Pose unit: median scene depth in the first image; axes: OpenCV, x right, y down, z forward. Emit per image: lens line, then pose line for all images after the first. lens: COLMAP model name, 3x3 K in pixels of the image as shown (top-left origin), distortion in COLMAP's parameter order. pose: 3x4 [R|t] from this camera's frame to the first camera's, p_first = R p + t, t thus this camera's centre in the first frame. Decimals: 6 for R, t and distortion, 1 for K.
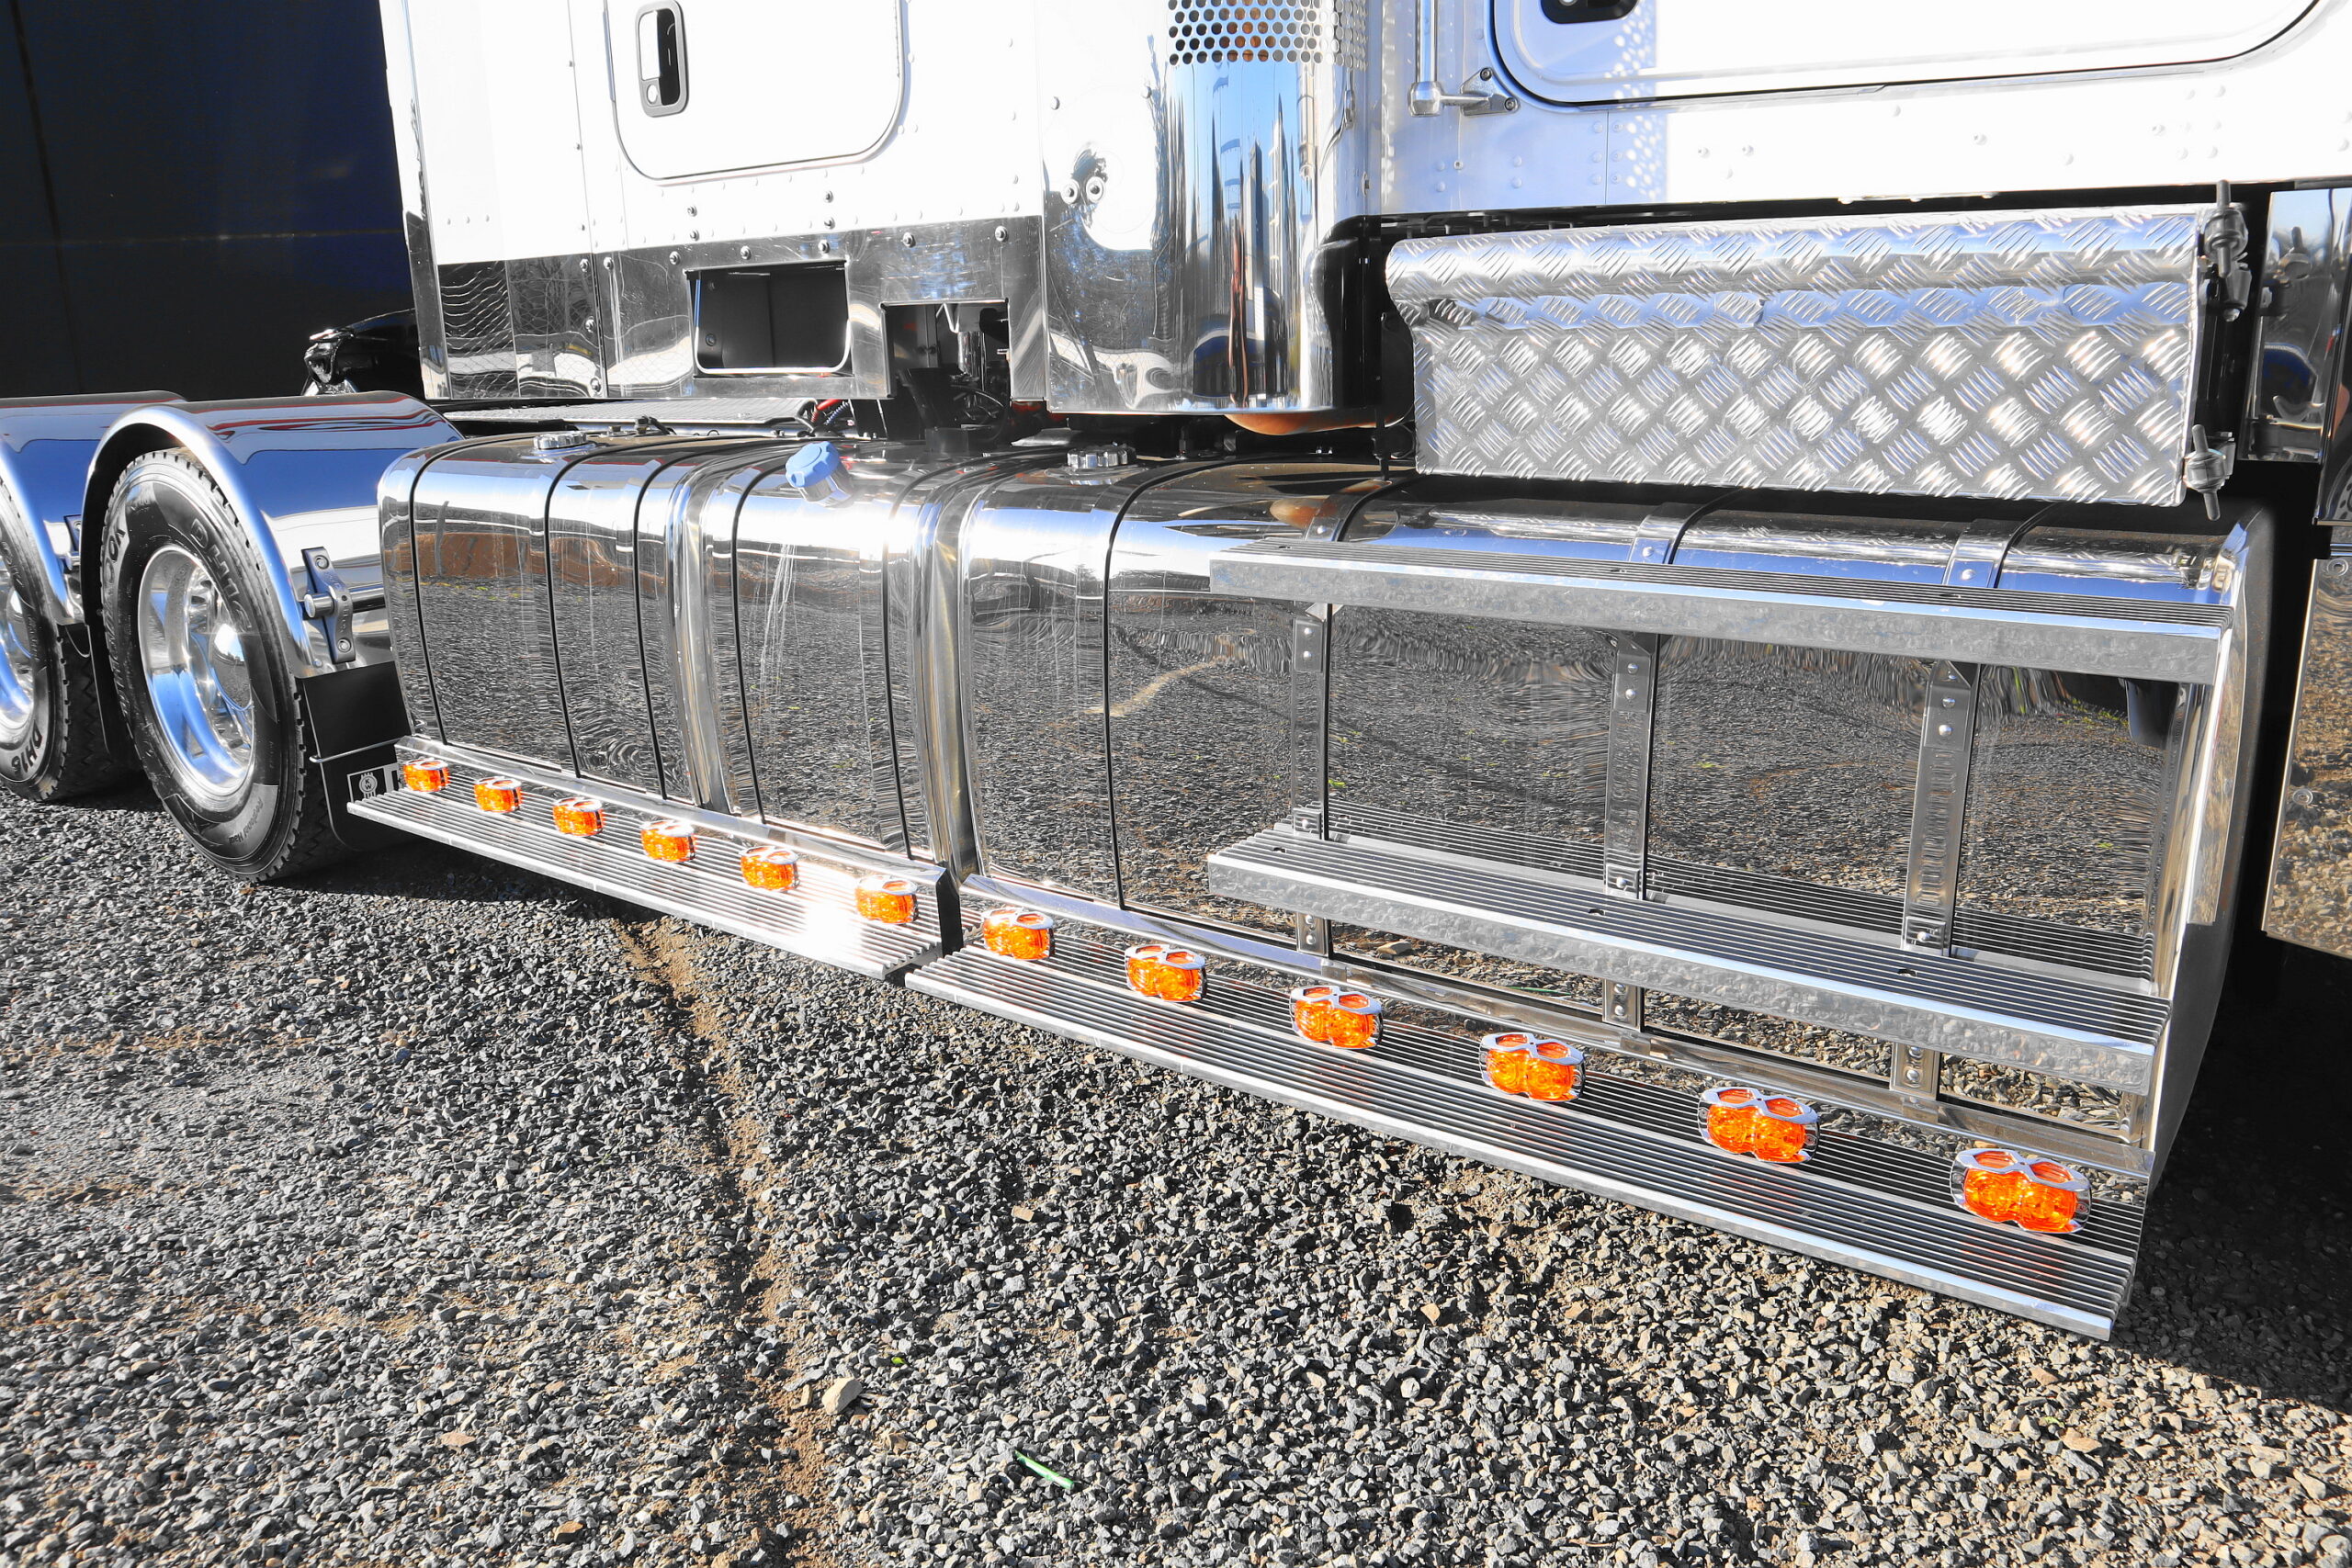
lens RADIAL K [[1722.1, 0, 1176.0], [0, 1722.1, 784.0], [0, 0, 1]] dist [-0.111784, 0.061303]
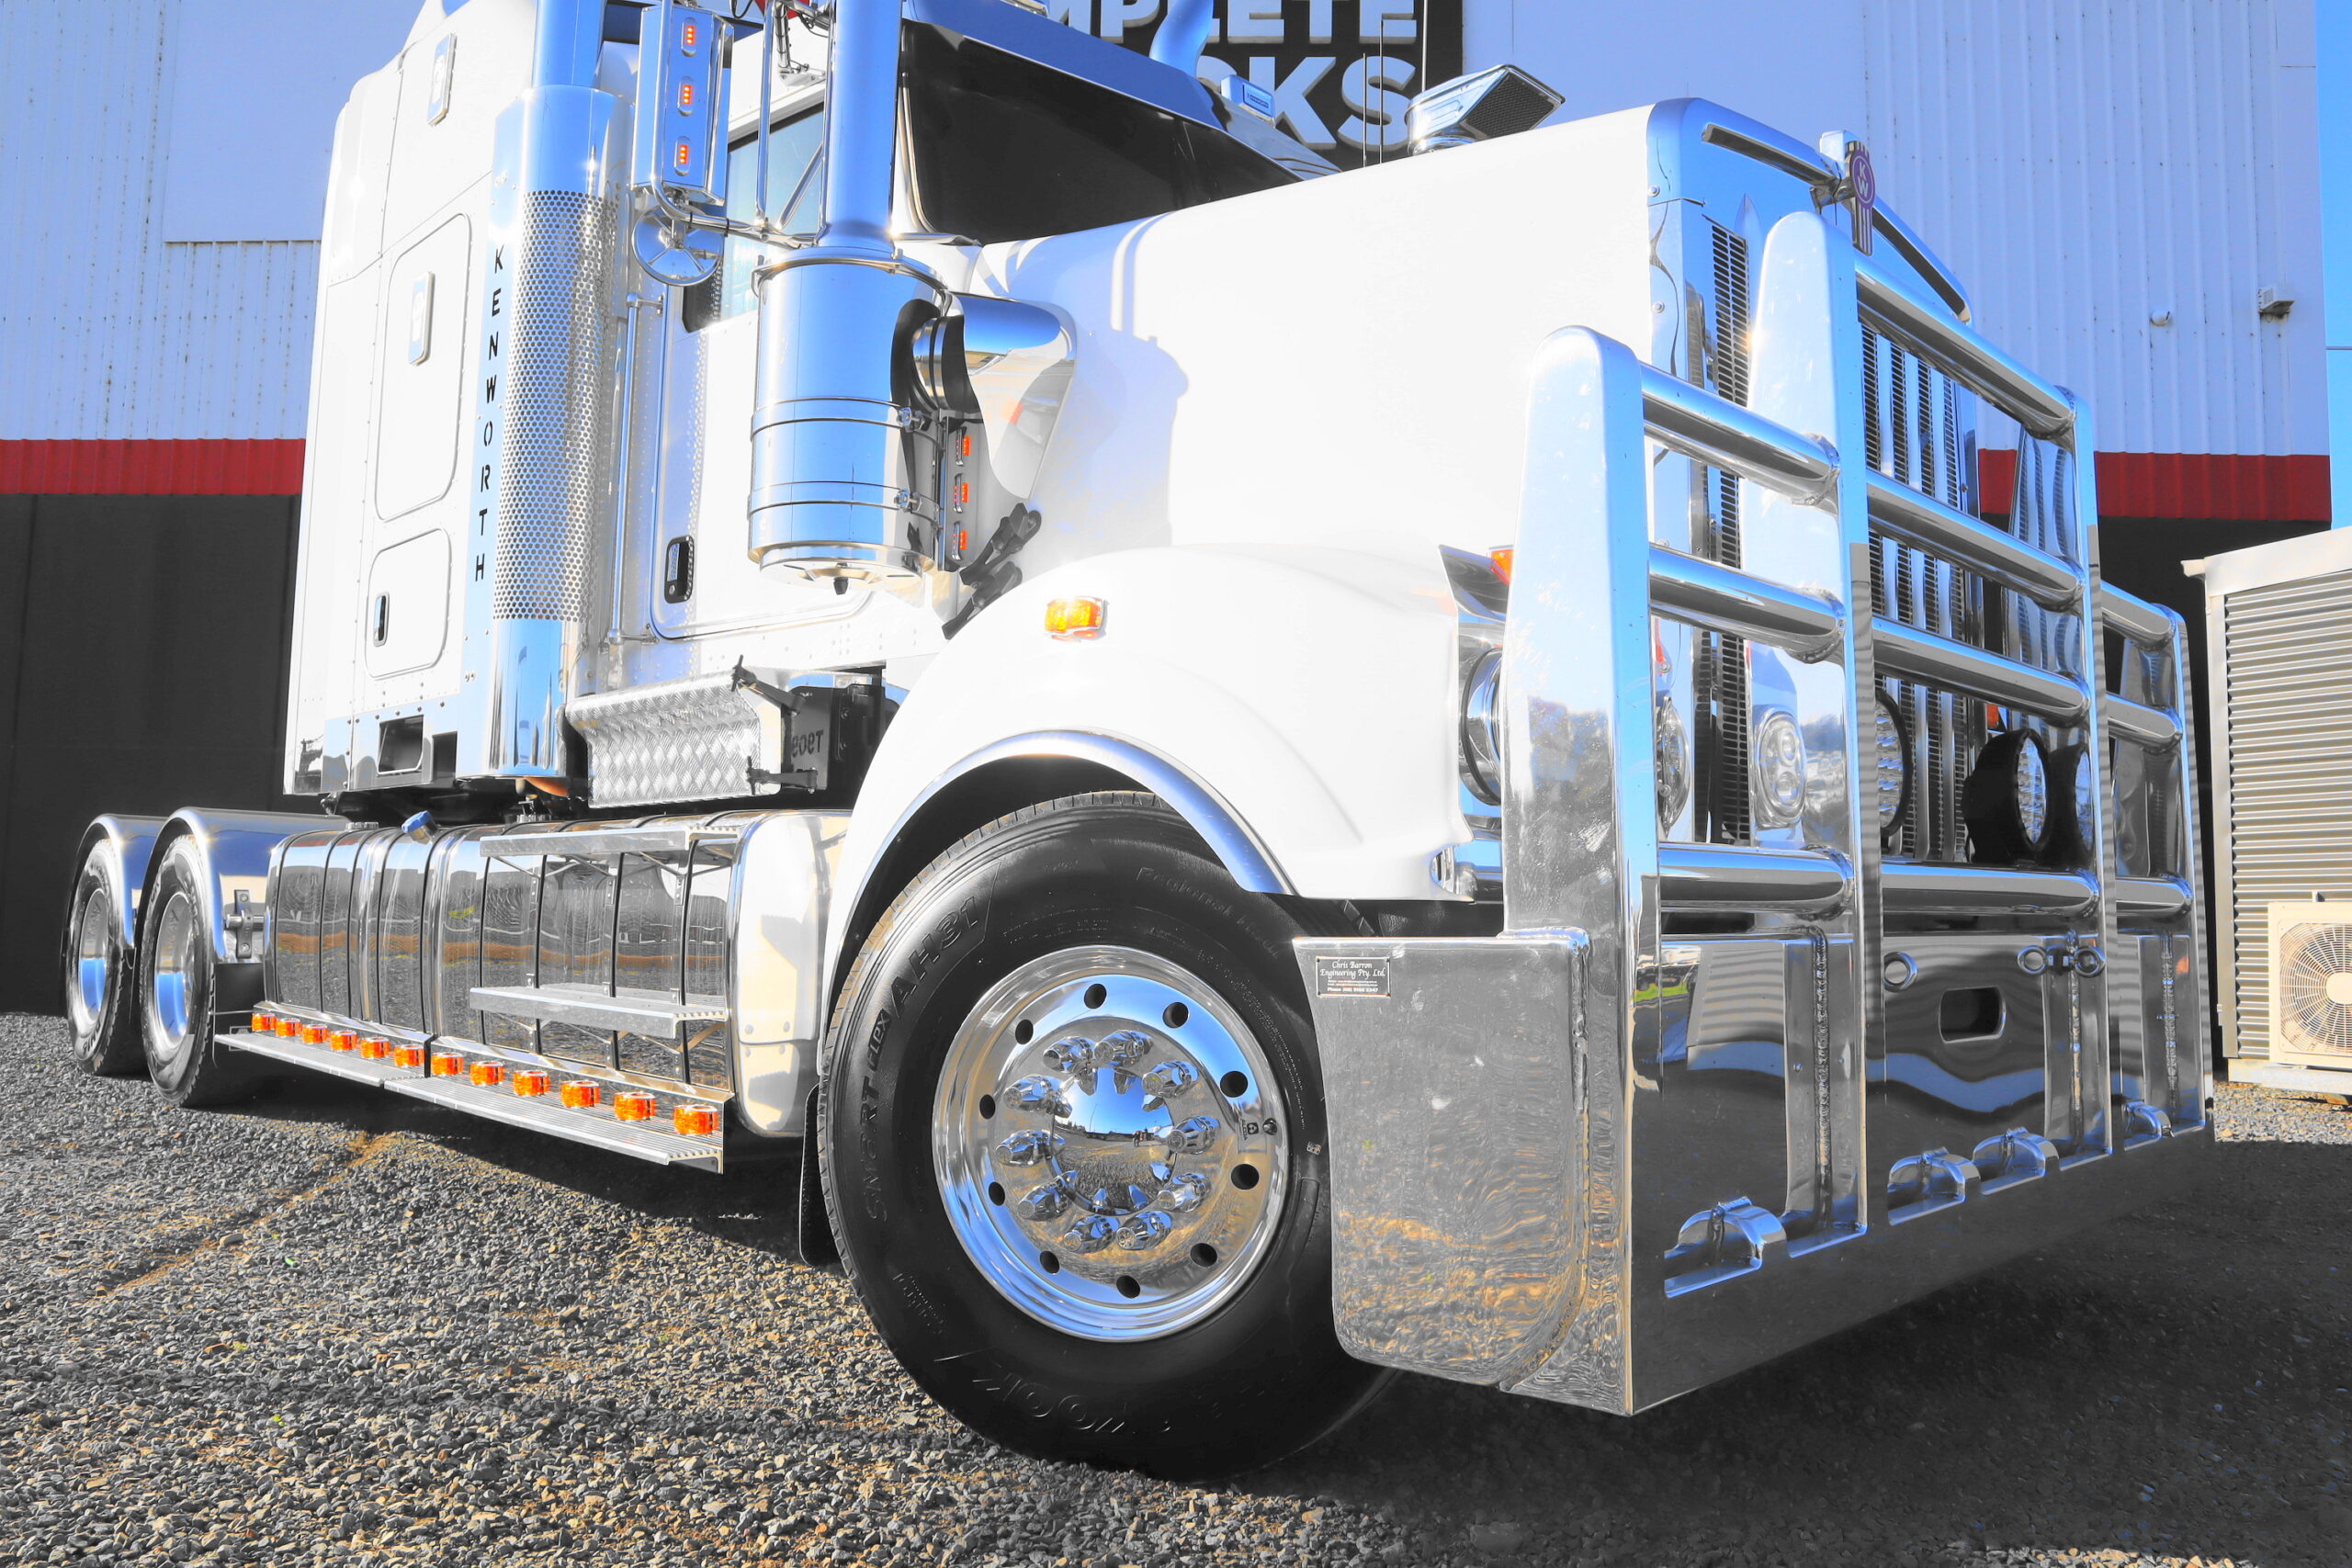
lens RADIAL K [[1722.1, 0, 1176.0], [0, 1722.1, 784.0], [0, 0, 1]] dist [-0.111784, 0.061303]
pose [[0.987960, 0.029866, -0.151801, 1.170972], [-0.079117, 0.940719, -0.329831, 0.416832], [0.132952, 0.337870, 0.931755, -0.840291]]
